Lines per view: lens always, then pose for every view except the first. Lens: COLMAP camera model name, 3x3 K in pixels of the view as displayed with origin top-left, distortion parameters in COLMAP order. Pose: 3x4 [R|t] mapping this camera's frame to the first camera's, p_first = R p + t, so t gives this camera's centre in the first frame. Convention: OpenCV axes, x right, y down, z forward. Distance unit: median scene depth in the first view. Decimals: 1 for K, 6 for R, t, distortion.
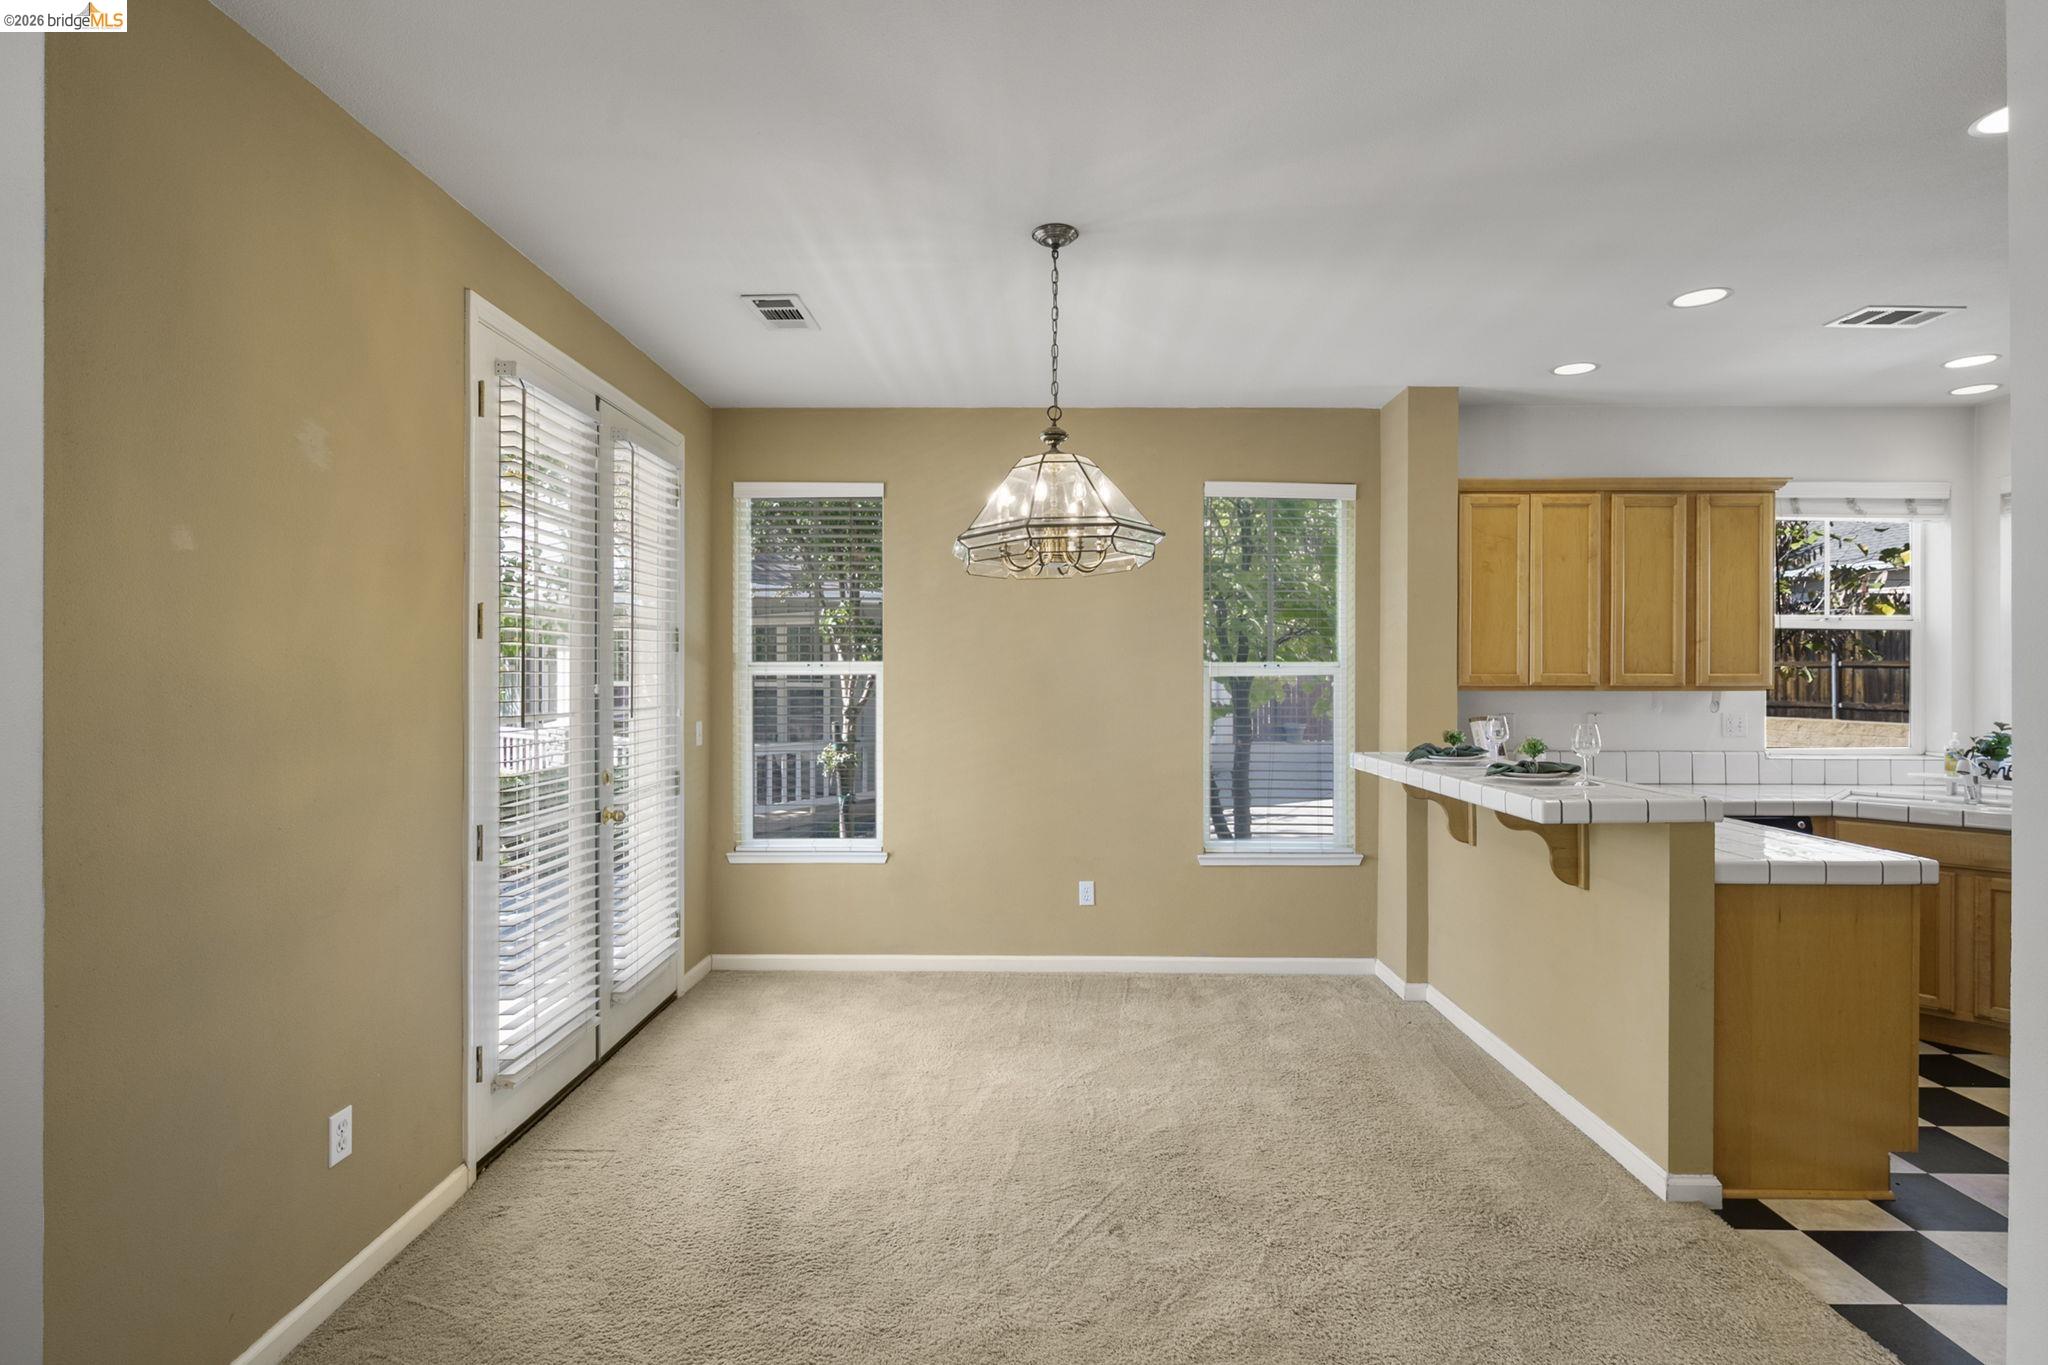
lens RADIAL K [[991.5, 0, 1022.9], [0, 991.5, 675.1], [0, 0, 1]] dist [-0.000060, 0.000020]
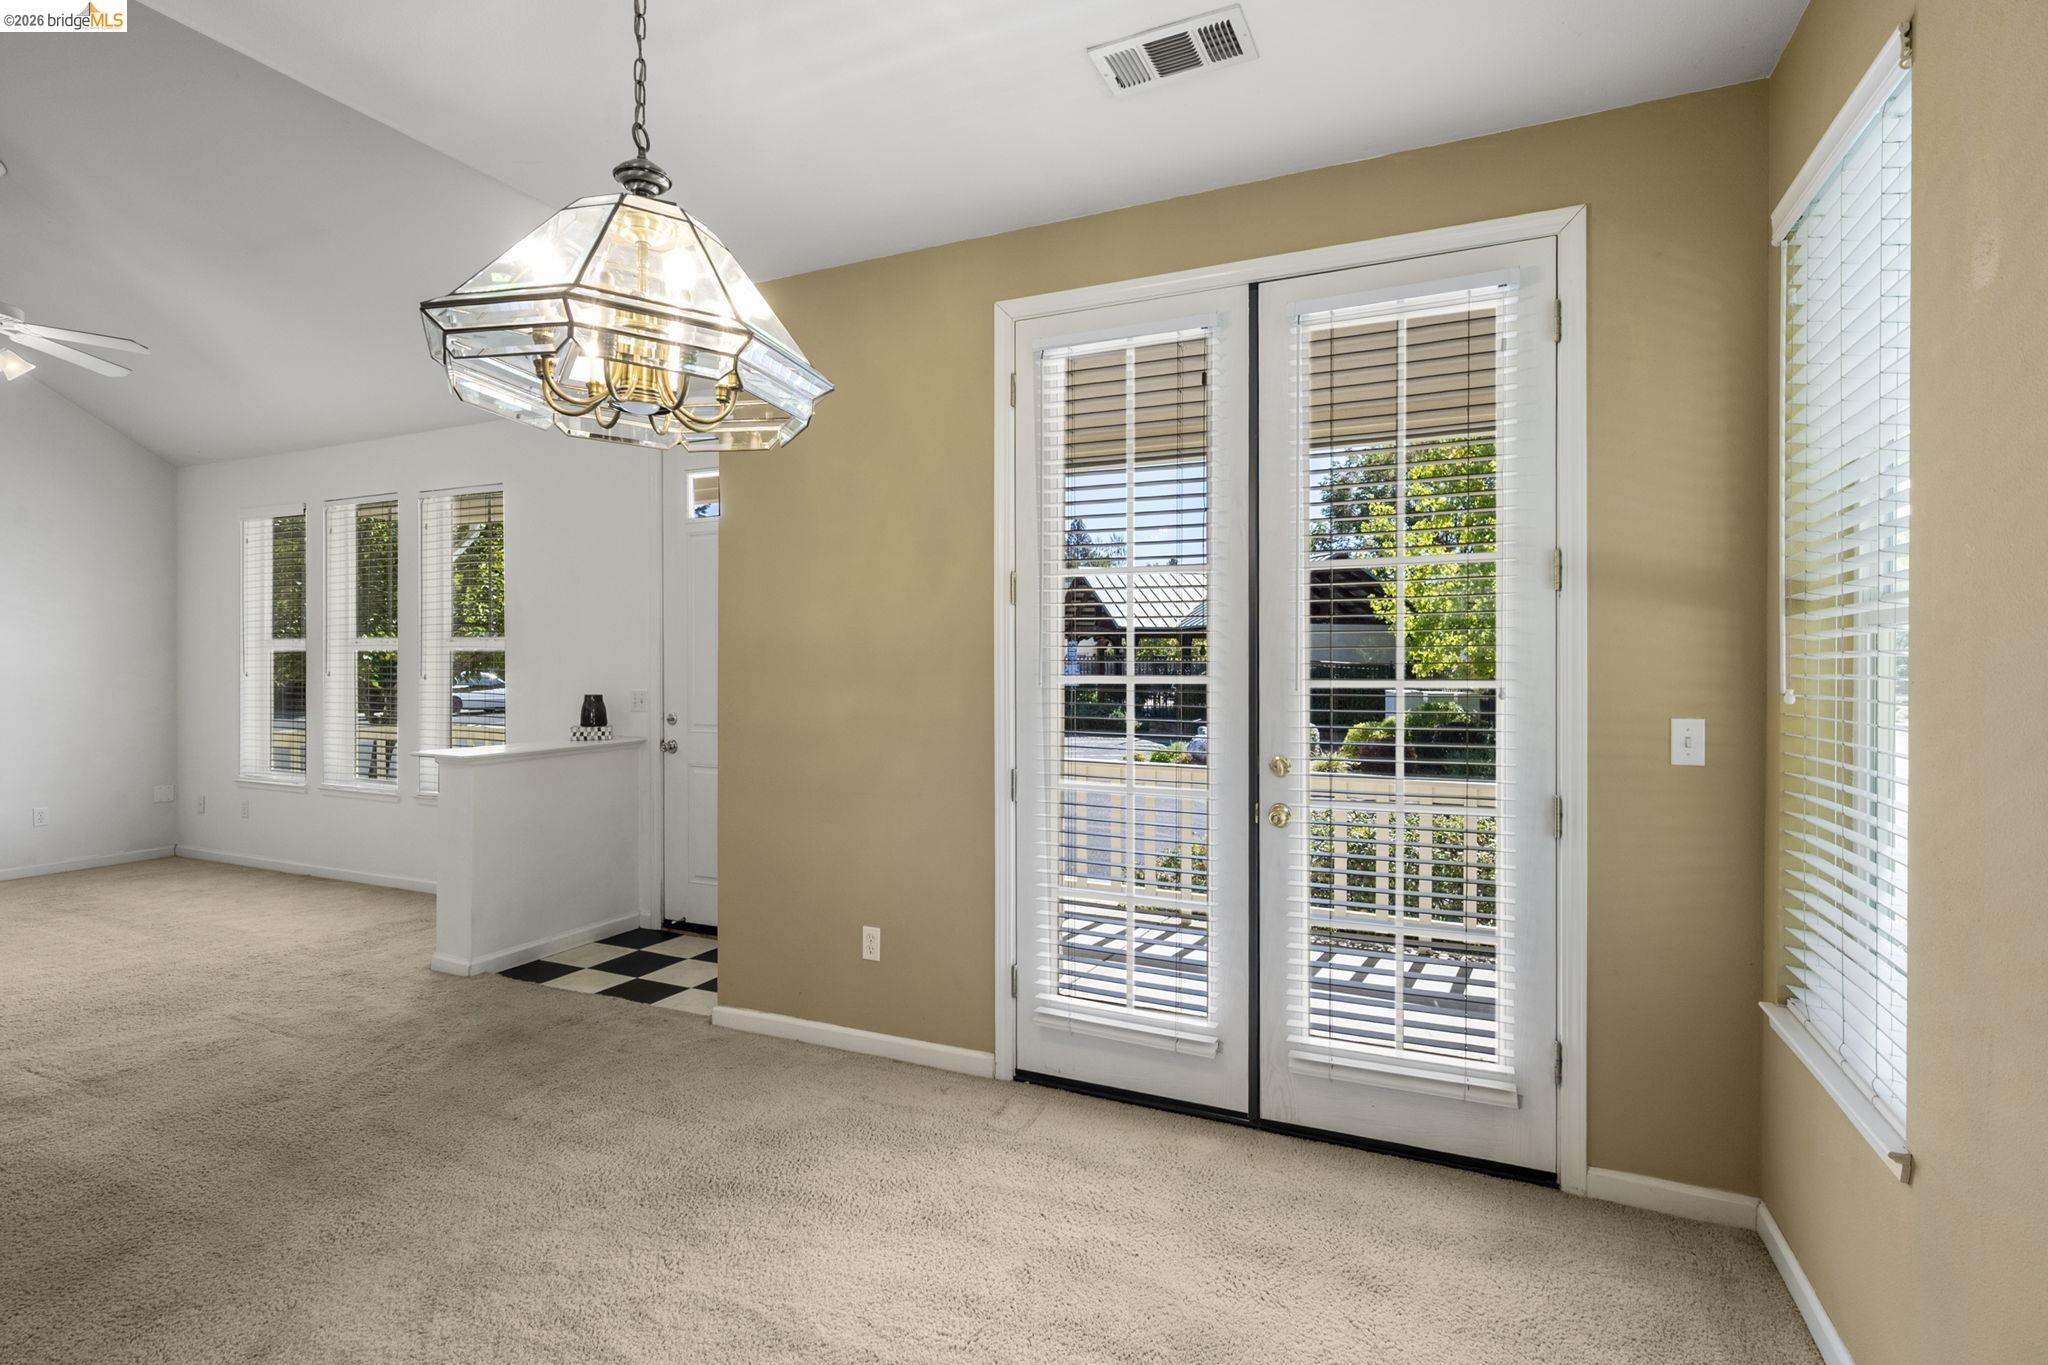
lens RADIAL K [[977.8, 0, 1028.9], [0, 977.8, 656.8], [0, 0, 1]] dist [-0.001687, -0.000315]
pose [[-0.402570, 0.003285, -0.915383, 0.301929], [0.003616, 0.999991, 0.001998, 0.010313], [0.915382, -0.002506, -0.402578, 0.931706]]
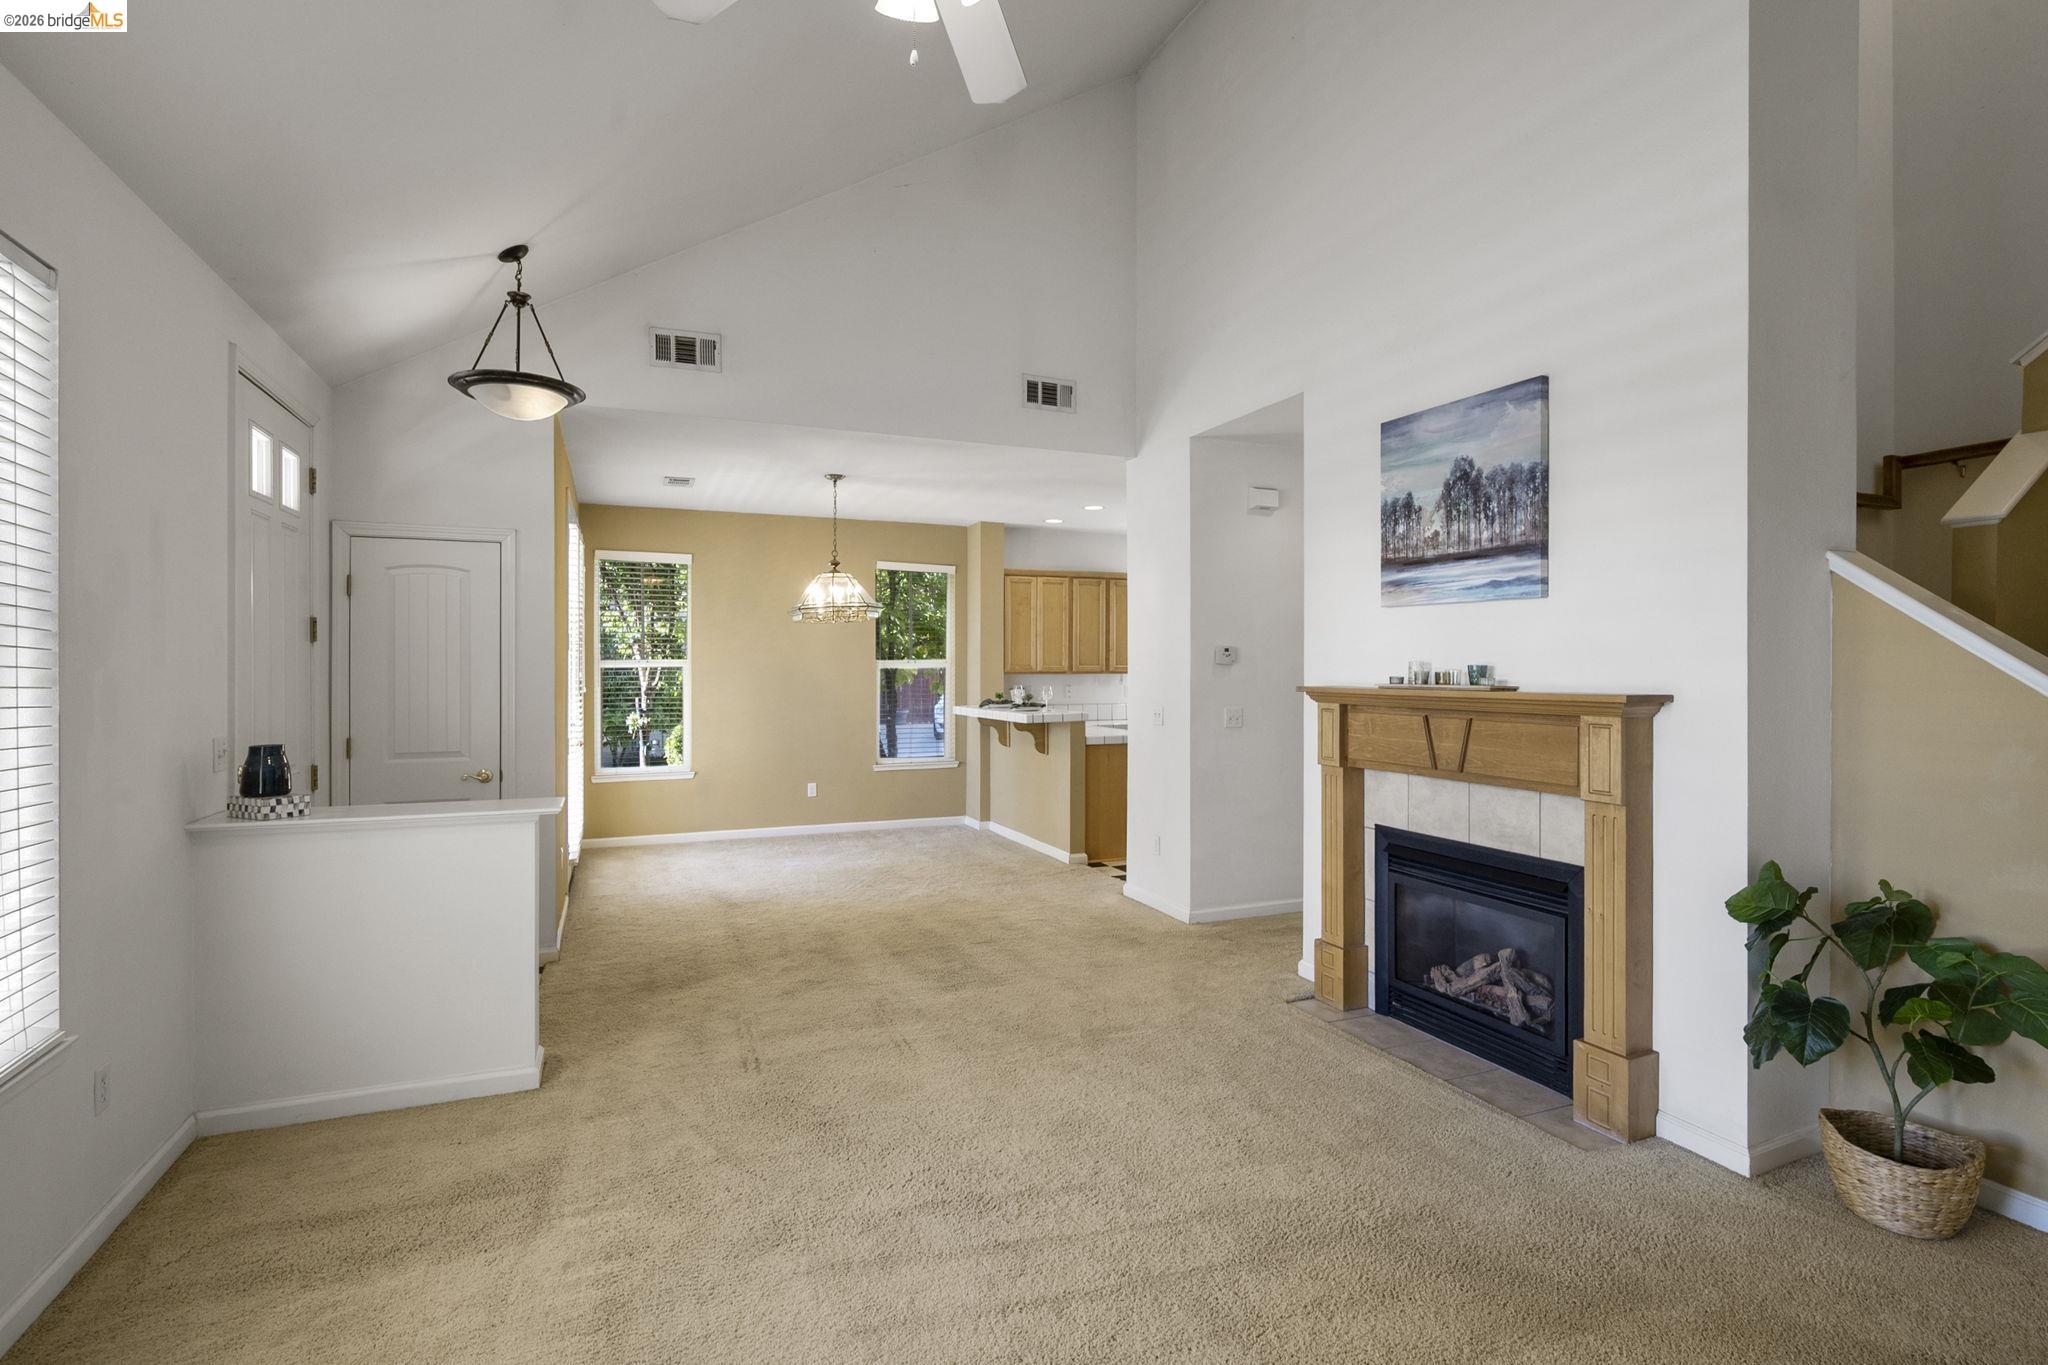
lens RADIAL K [[991.5, 0, 1022.9], [0, 991.5, 675.1], [0, 0, 1]] dist [-0.000060, 0.000020]
pose [[0.919588, -0.005315, 0.392848, -0.313666], [0.002051, 0.999960, 0.008728, -0.000225], [-0.392878, -0.007220, 0.919562, -0.858634]]
